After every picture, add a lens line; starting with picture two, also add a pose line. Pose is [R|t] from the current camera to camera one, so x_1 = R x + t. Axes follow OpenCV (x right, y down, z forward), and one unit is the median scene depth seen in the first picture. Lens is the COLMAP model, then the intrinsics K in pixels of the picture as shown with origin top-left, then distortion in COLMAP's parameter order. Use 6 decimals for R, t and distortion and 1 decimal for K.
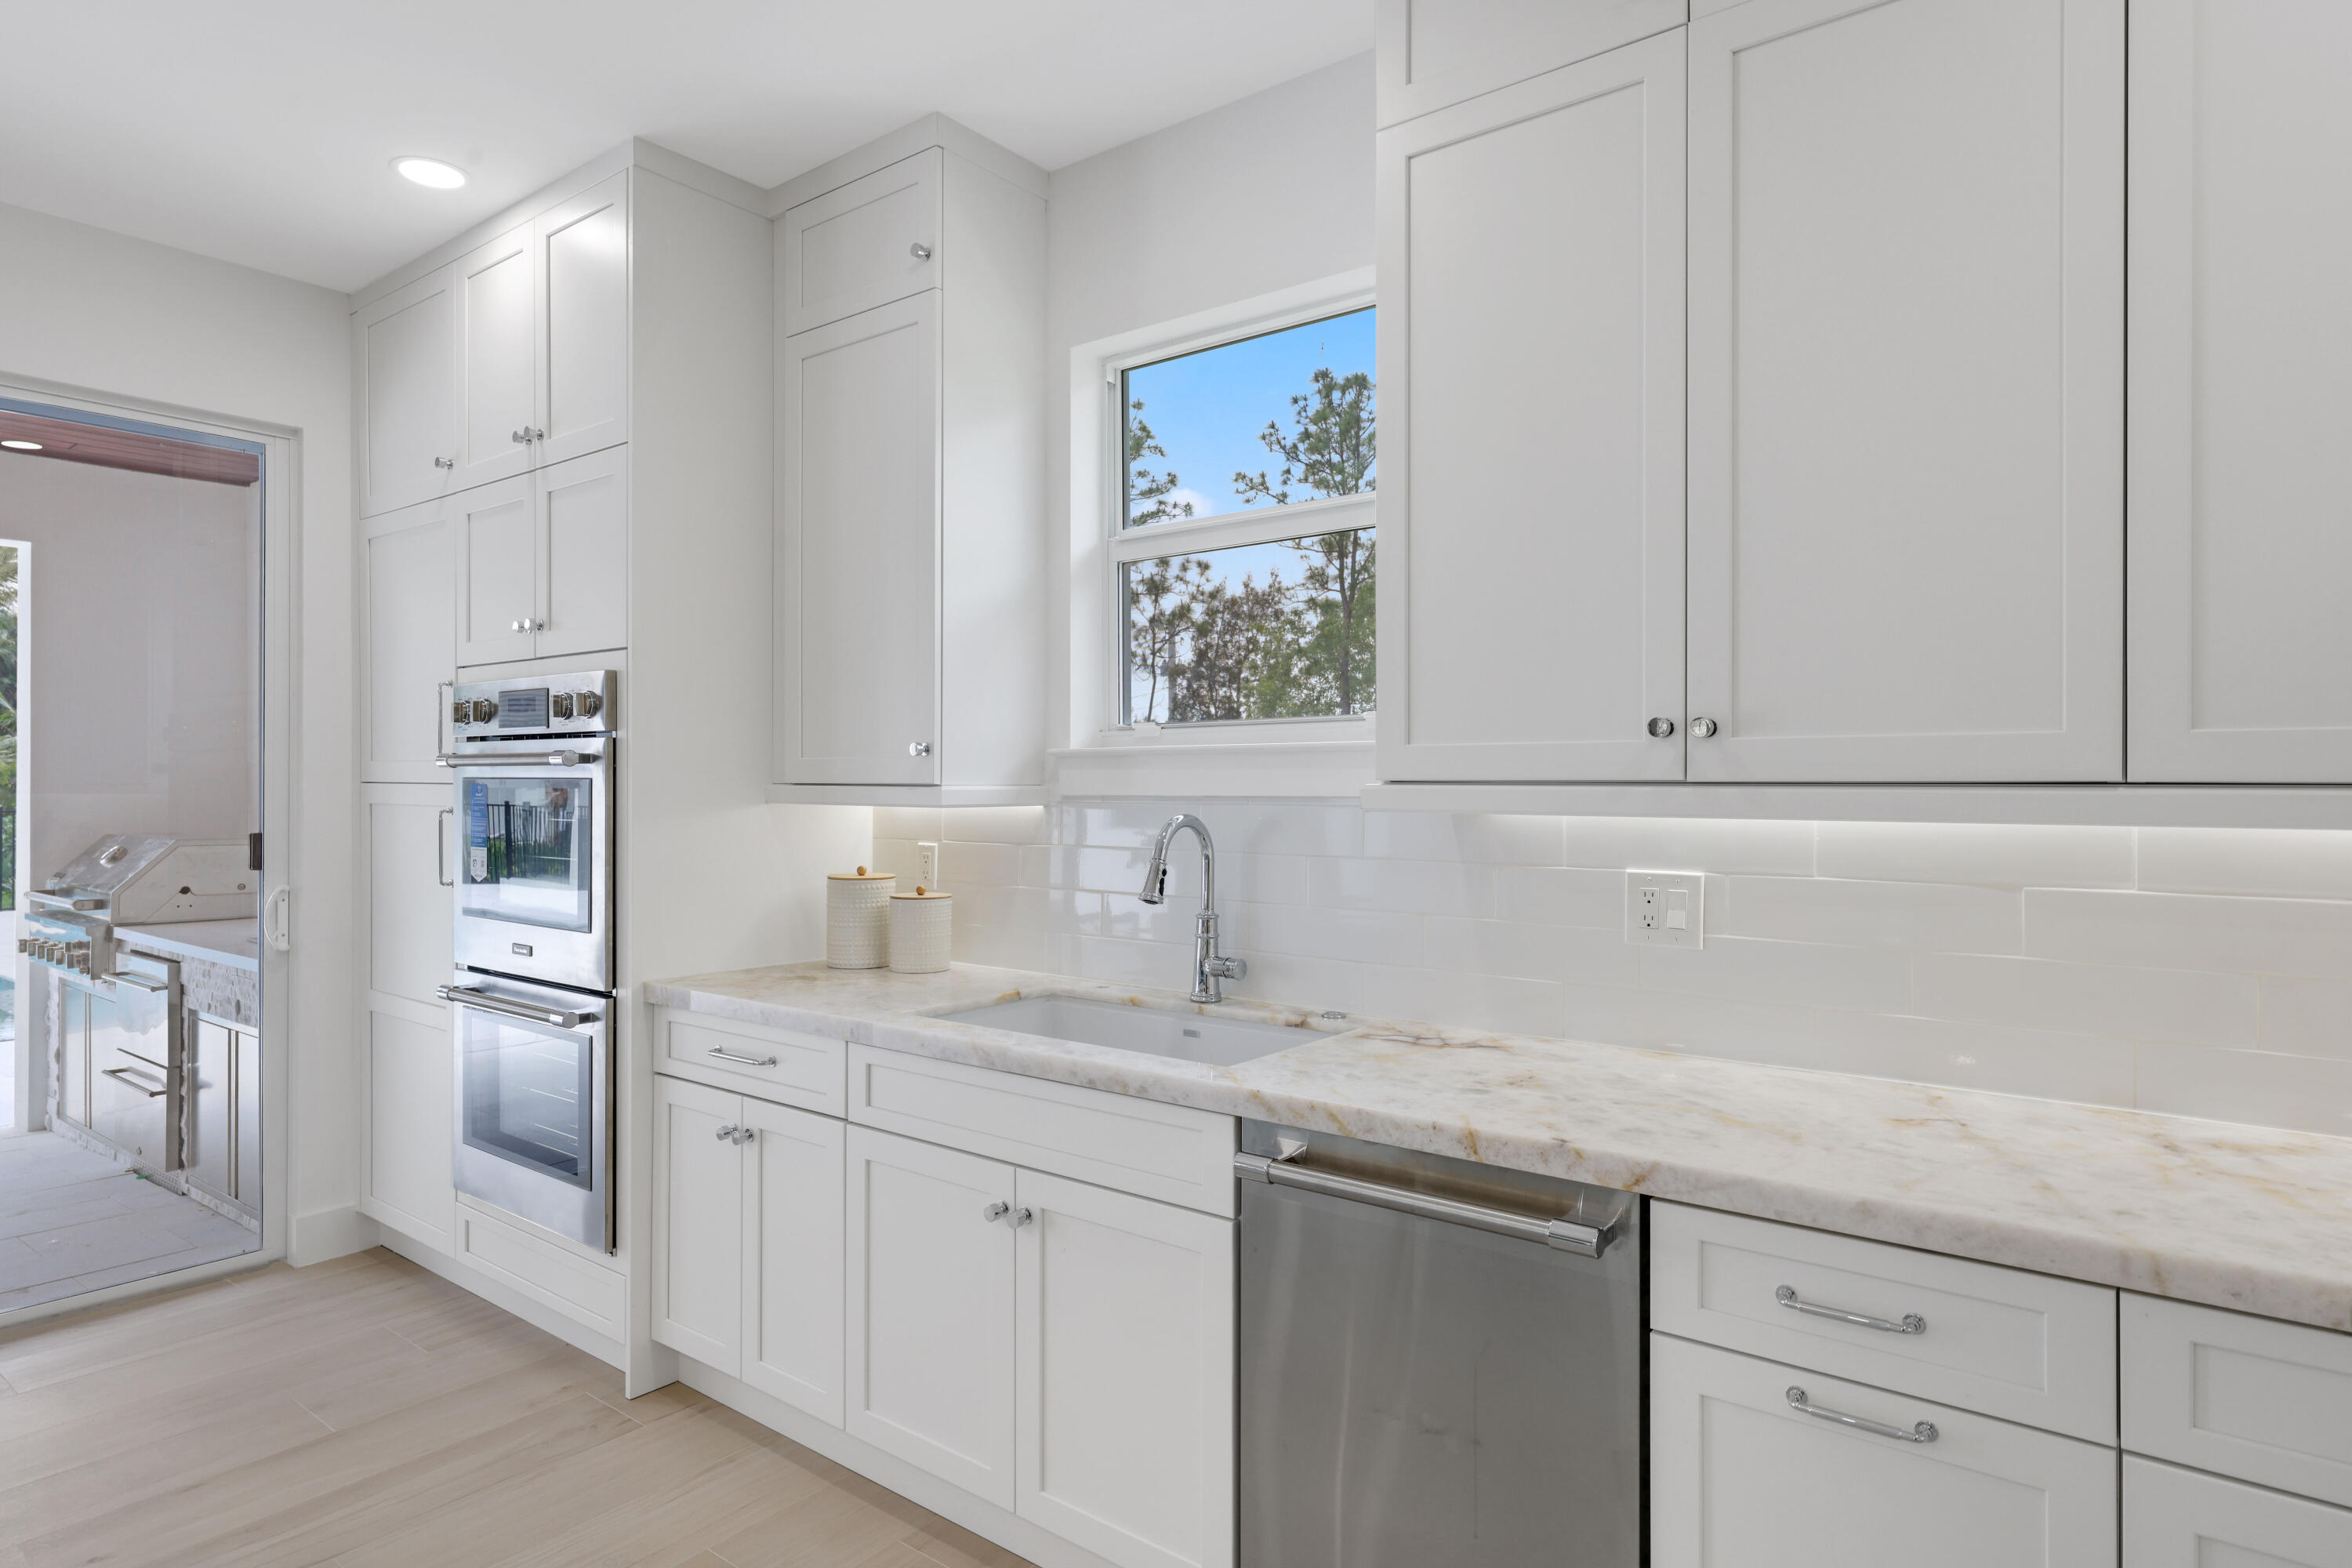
lens RADIAL K [[1282.2, 0, 1183.1], [0, 1282.2, 783.3], [0, 0, 1]] dist [0.002282, -0.000190]
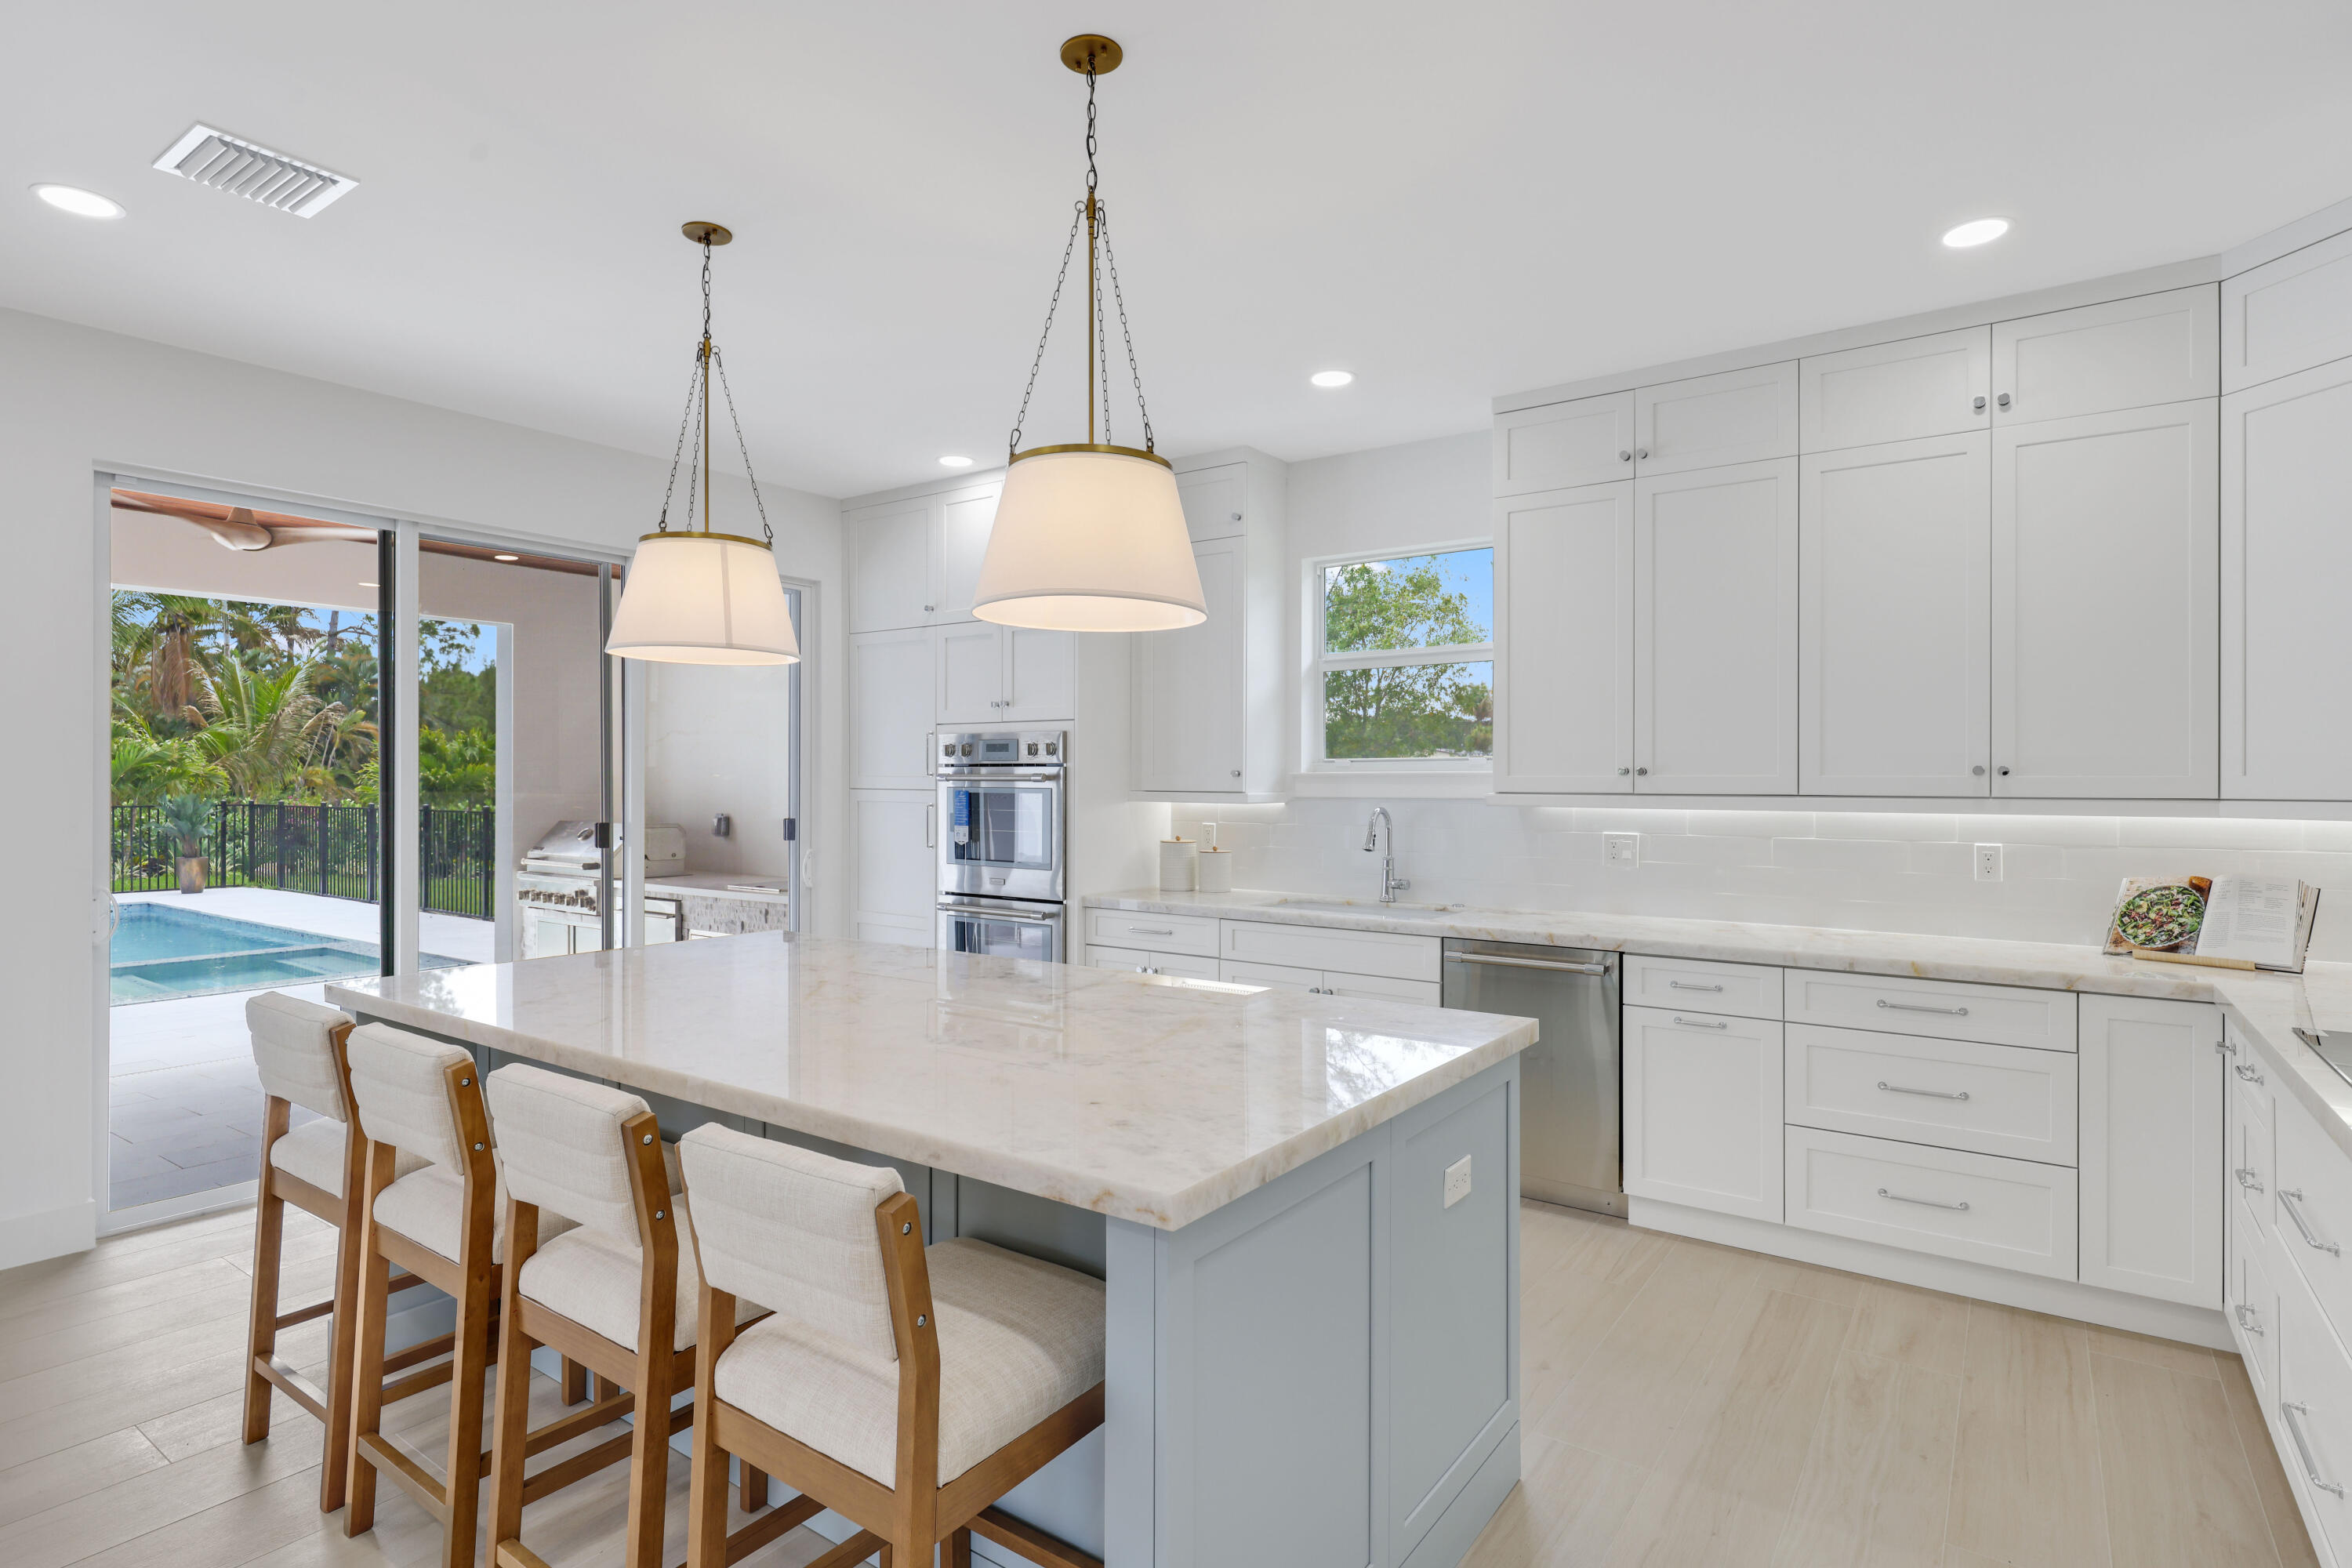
lens RADIAL K [[1174.2, 0, 1182.2], [0, 1174.2, 777.8], [0, 0, 1]] dist [-0.005102, -0.001485]
pose [[0.999369, 0.001898, 0.035470, -0.372315], [-0.001770, 0.999992, -0.003648, -0.014722], [-0.035477, 0.003583, 0.999364, -0.816405]]
